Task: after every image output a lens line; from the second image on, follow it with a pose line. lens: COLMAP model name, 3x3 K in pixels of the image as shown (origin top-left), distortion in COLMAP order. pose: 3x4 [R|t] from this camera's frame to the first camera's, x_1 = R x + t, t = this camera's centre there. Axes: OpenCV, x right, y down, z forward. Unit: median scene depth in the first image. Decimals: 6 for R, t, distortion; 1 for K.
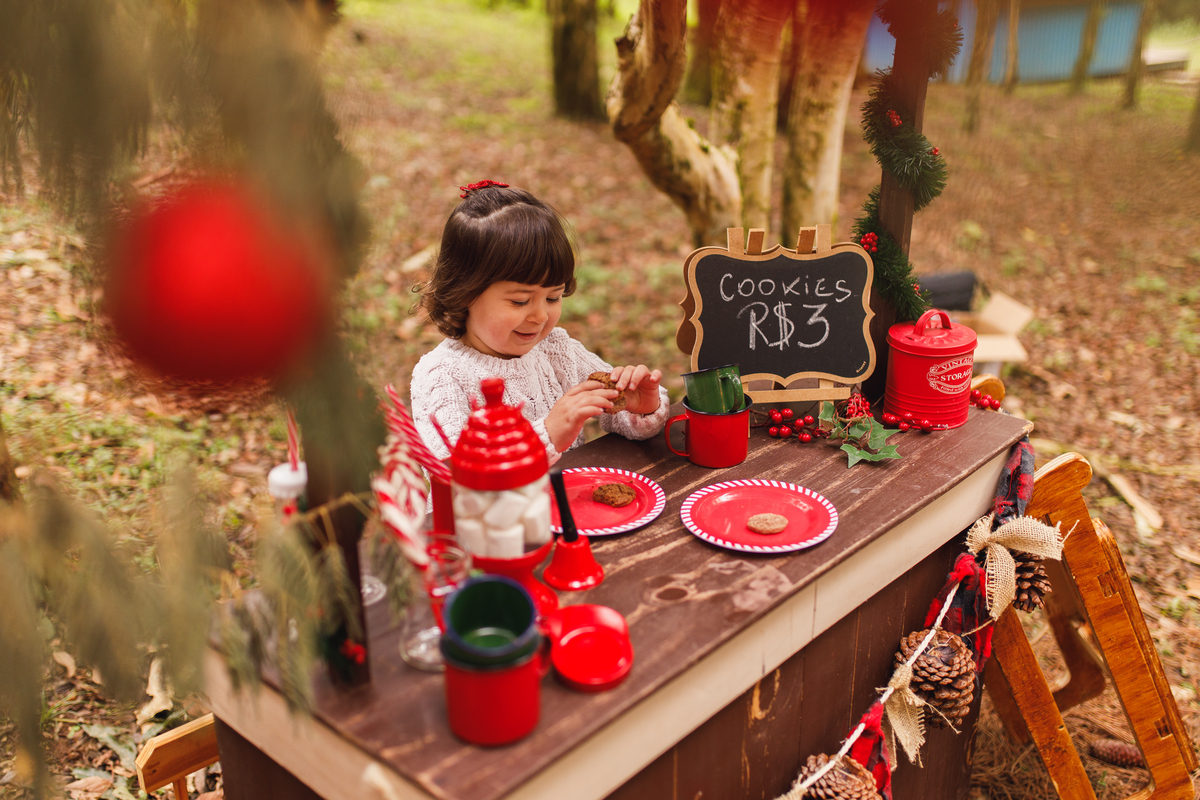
lens RADIAL K [[1200.8, 0, 600.0], [0, 1200.8, 400.0], [0, 0, 1]] dist [-0.014748, -0.013317]
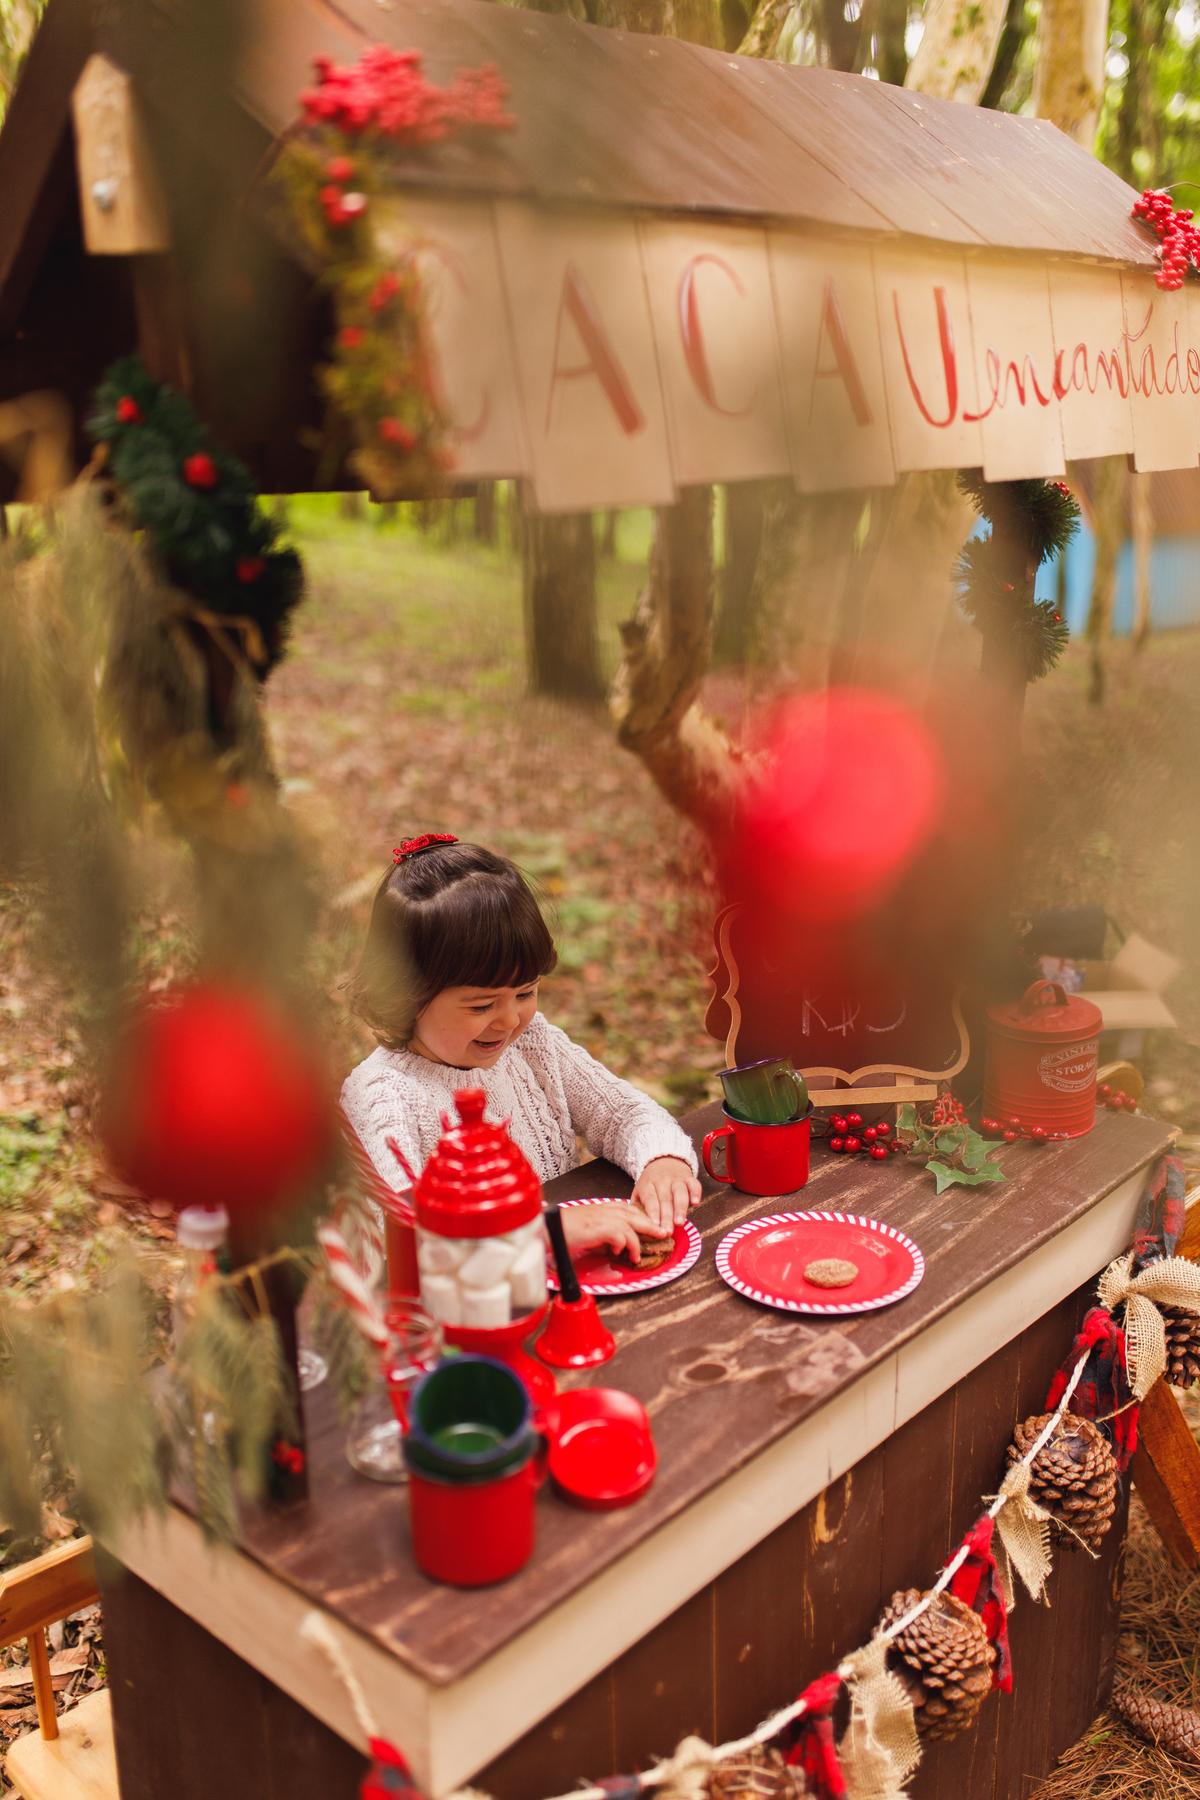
lens RADIAL K [[1700.4, 0, 593.6], [0, 1700.4, 870.9], [0, 0, 1]] dist [-0.012958, 0.003501]
pose [[0.999968, -0.007840, 0.001423, -0.008411], [0.007947, 0.994249, -0.106798, -0.032658], [-0.000578, 0.106805, 0.994280, -0.081037]]
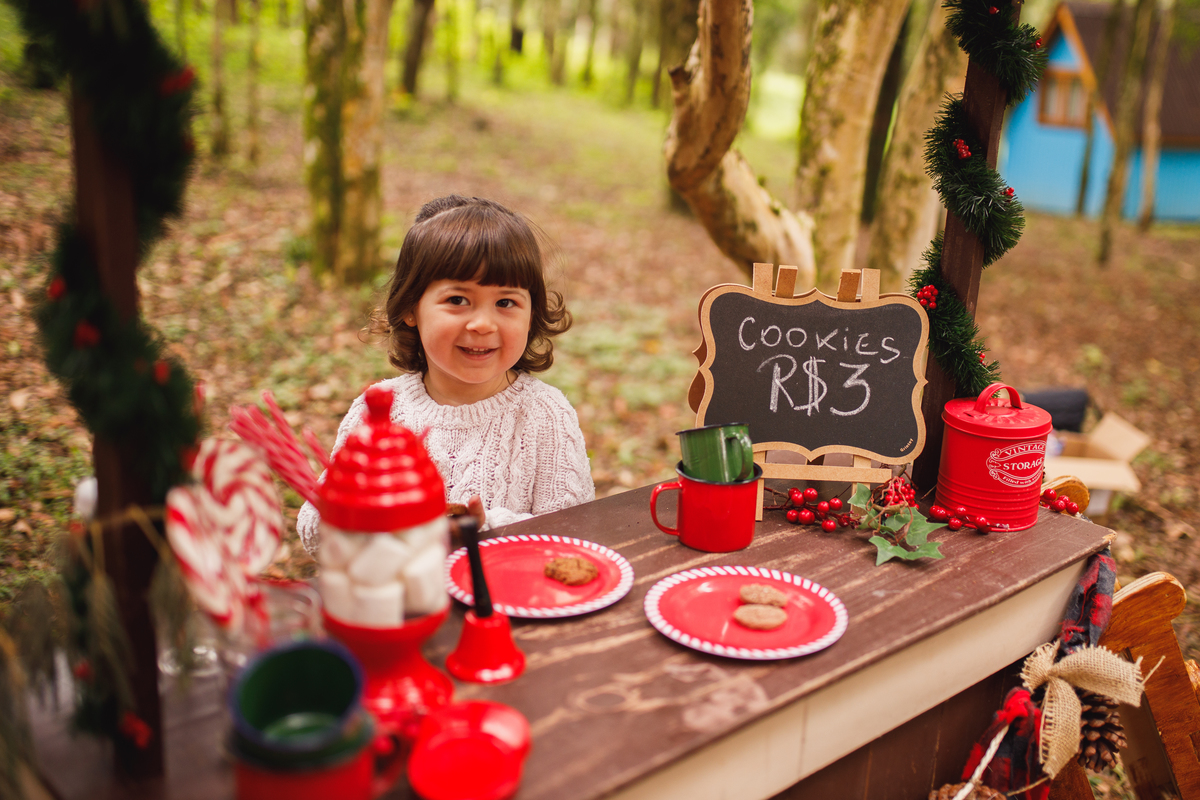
lens RADIAL K [[1167.4, 0, 729.9], [0, 1167.4, 397.7], [0, 0, 1]] dist [-0.055077, 0.021966]
pose [[0.996171, 0.081397, -0.031890, 0.125082], [-0.084744, 0.988706, -0.123606, 0.049892], [0.021469, 0.125835, 0.991819, 0.218668]]
